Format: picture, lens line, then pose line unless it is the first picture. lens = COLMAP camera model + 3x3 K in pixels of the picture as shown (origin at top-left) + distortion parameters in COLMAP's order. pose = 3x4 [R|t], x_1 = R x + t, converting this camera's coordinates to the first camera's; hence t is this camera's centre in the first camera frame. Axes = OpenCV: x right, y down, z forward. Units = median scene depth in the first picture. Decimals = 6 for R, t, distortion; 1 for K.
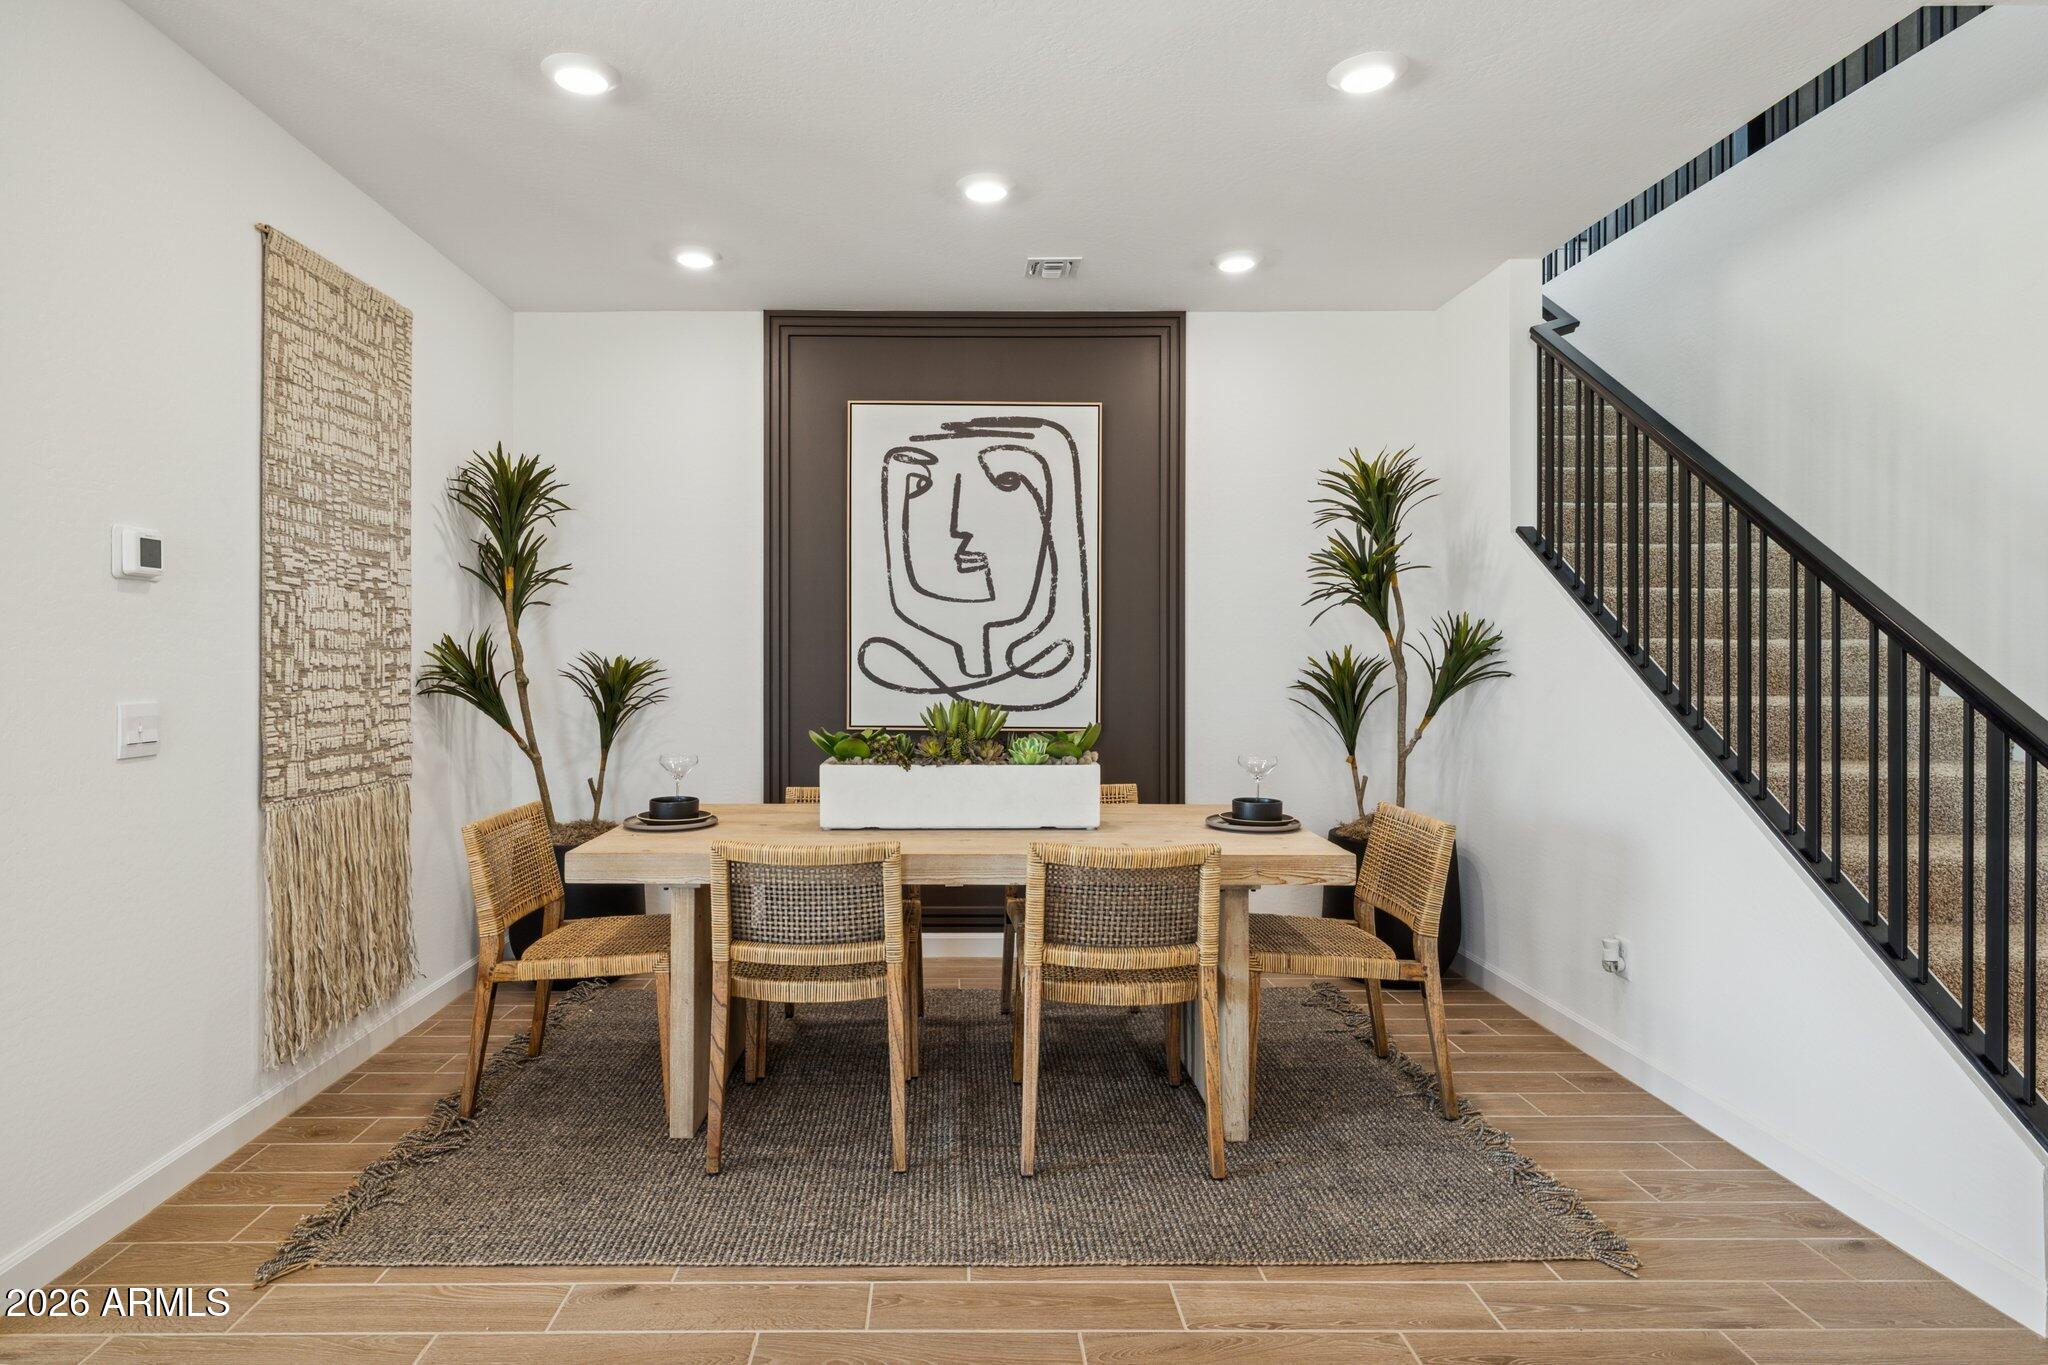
lens RADIAL K [[1076.6, 0, 953.5], [0, 1076.6, 654.9], [0, 0, 1]] dist [-0.001910, -0.000501]
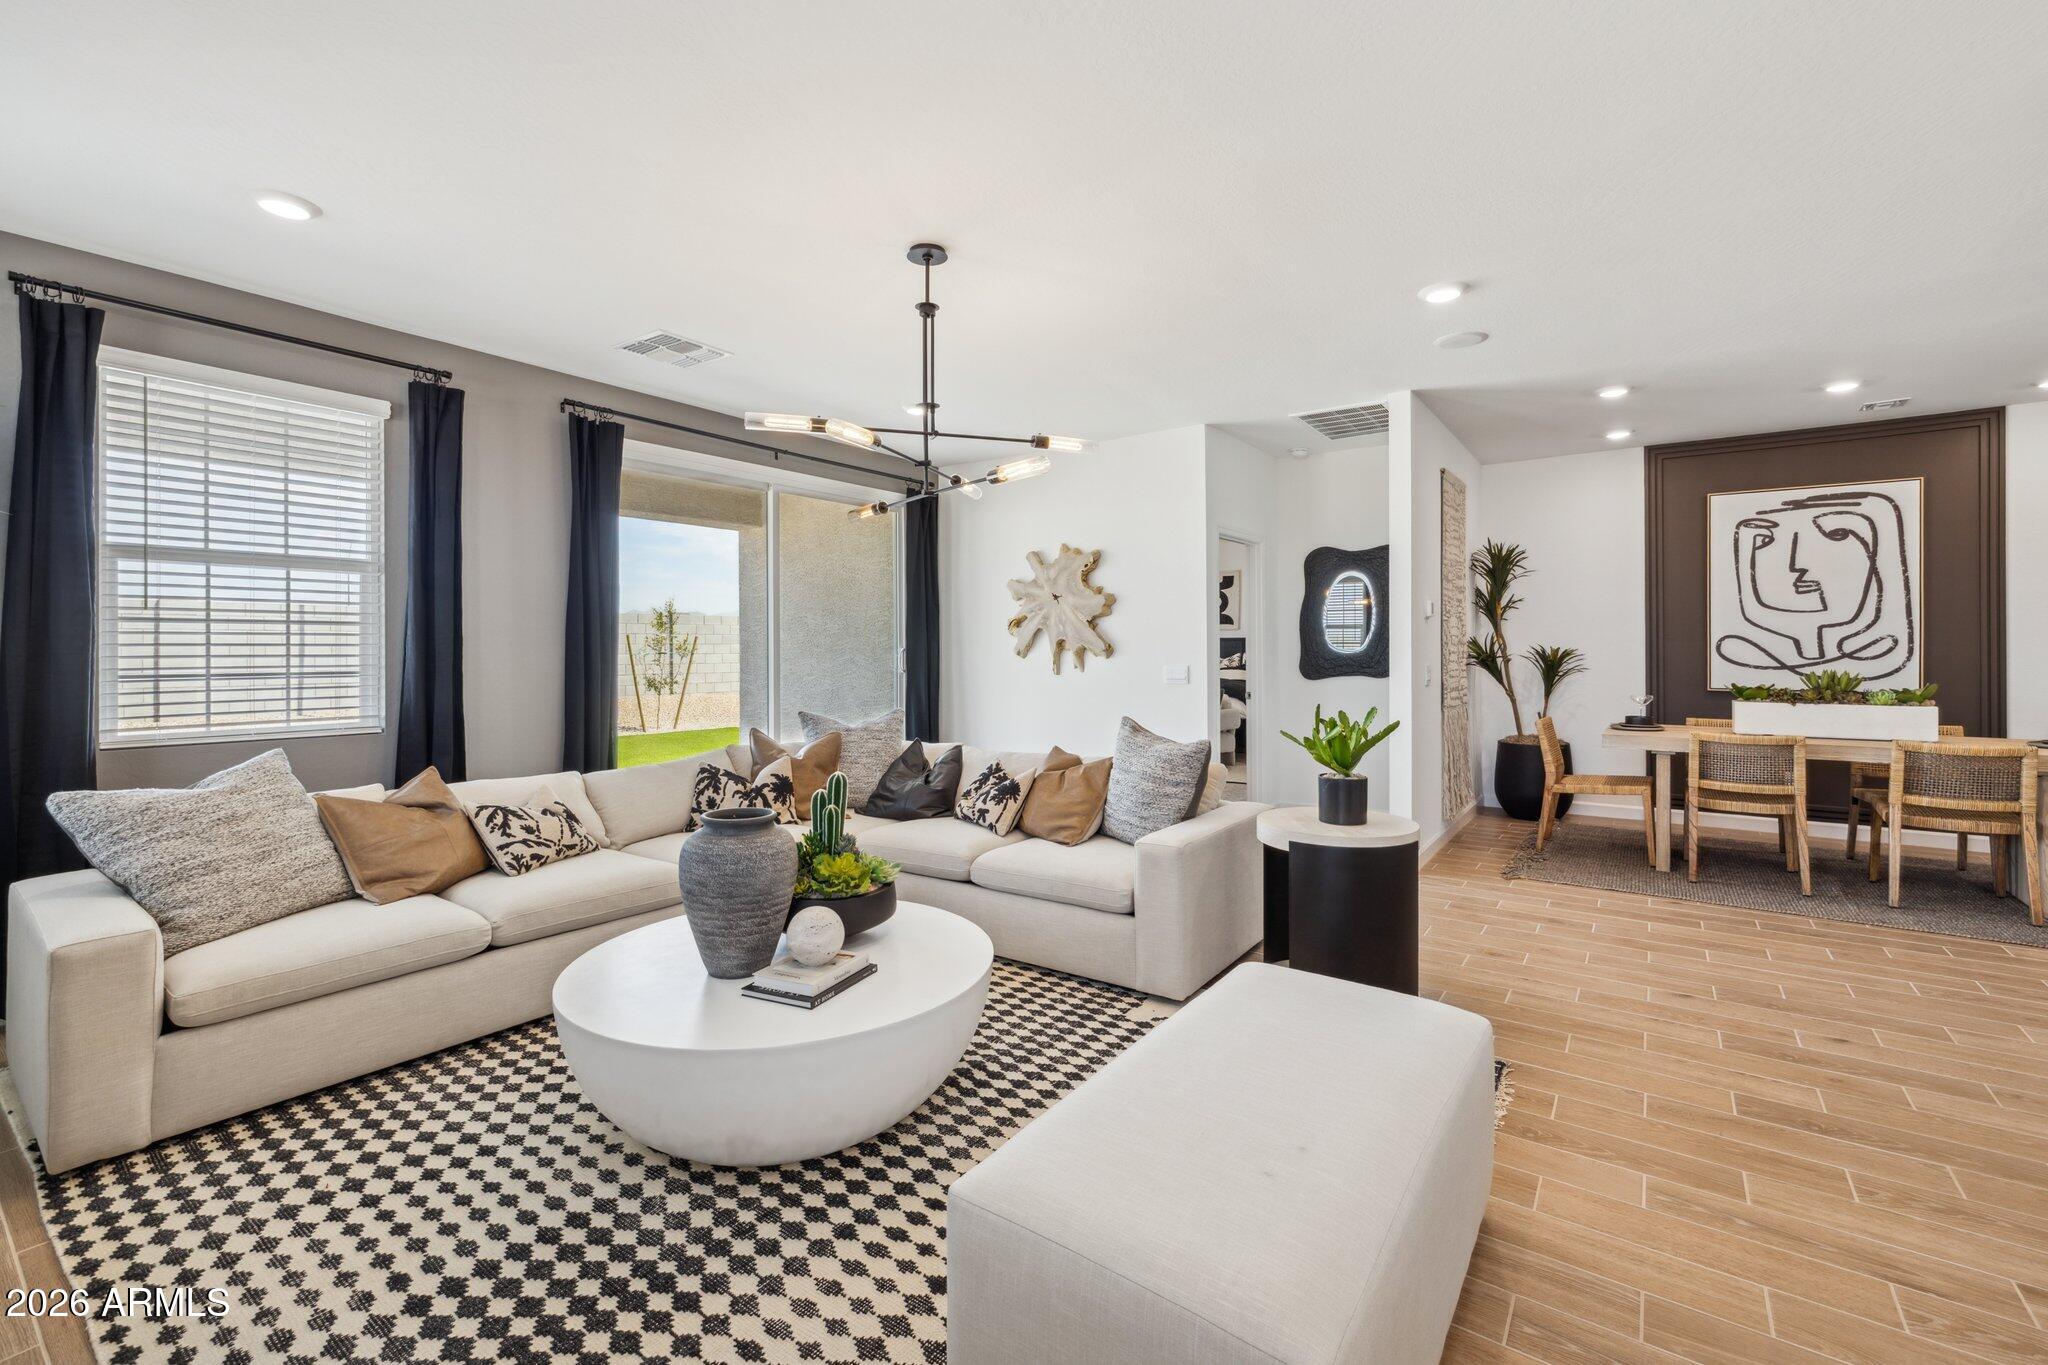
lens RADIAL K [[868.1, 0, 1019.8], [0, 868.1, 647.1], [0, 0, 1]] dist [0.000221, 0.000813]
pose [[0.806950, -0.003146, -0.590612, -0.170752], [0.003915, 0.999992, 0.000022, -0.002109], [0.590607, -0.002329, 0.806956, -0.751118]]
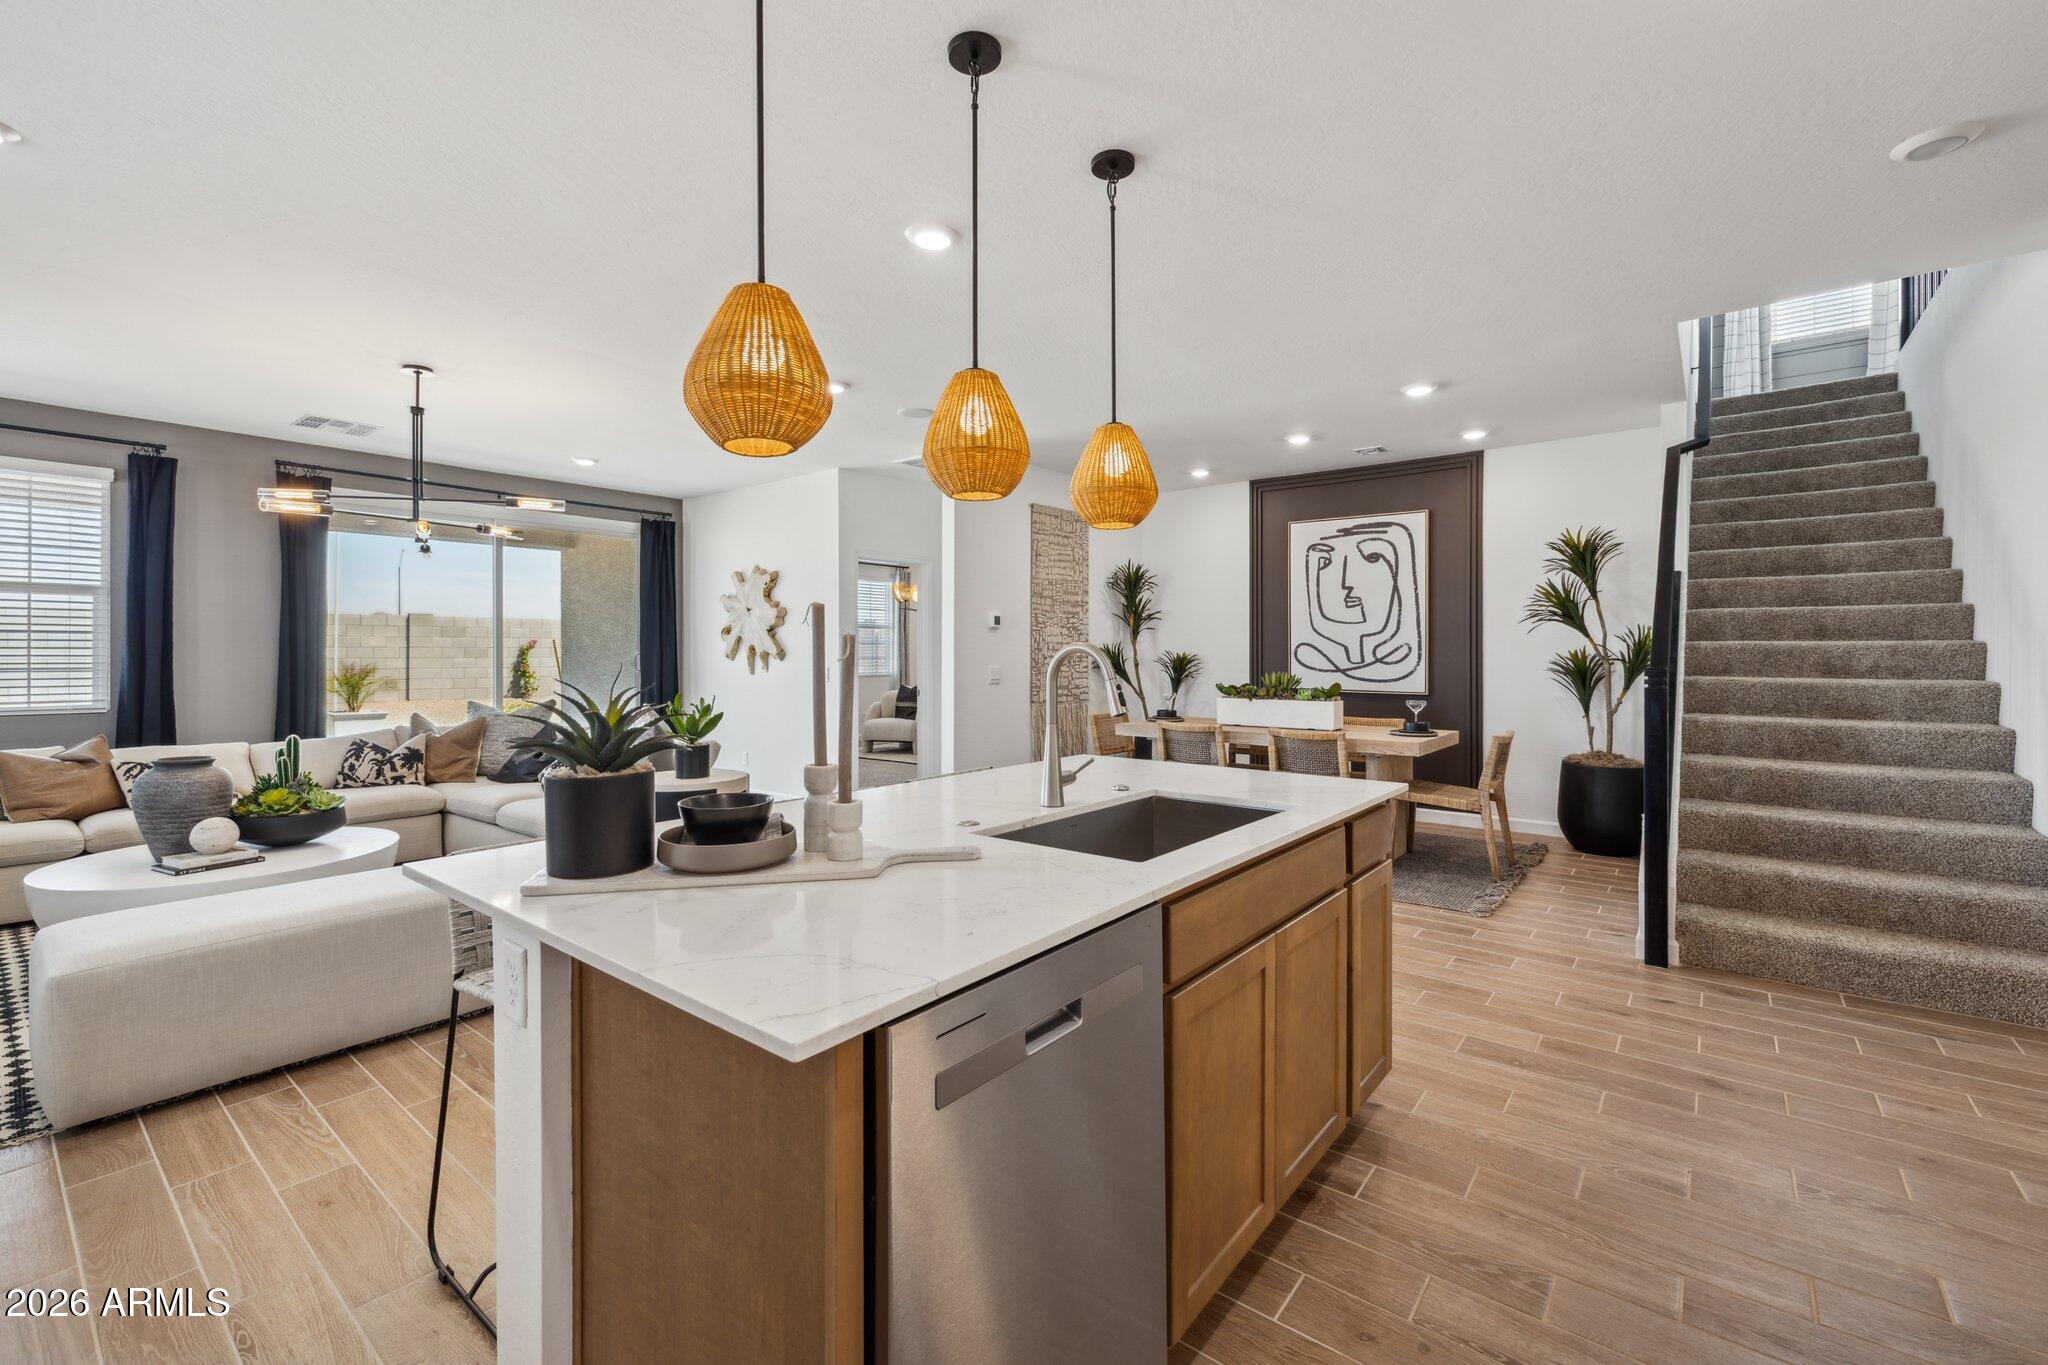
lens RADIAL K [[868.1, 0, 1019.8], [0, 868.1, 647.1], [0, 0, 1]] dist [0.000221, 0.000813]
pose [[0.776552, -0.004100, -0.630039, 0.535703], [0.000788, 0.999984, -0.005535, -0.000292], [0.630052, 0.003802, 0.776543, -0.555394]]
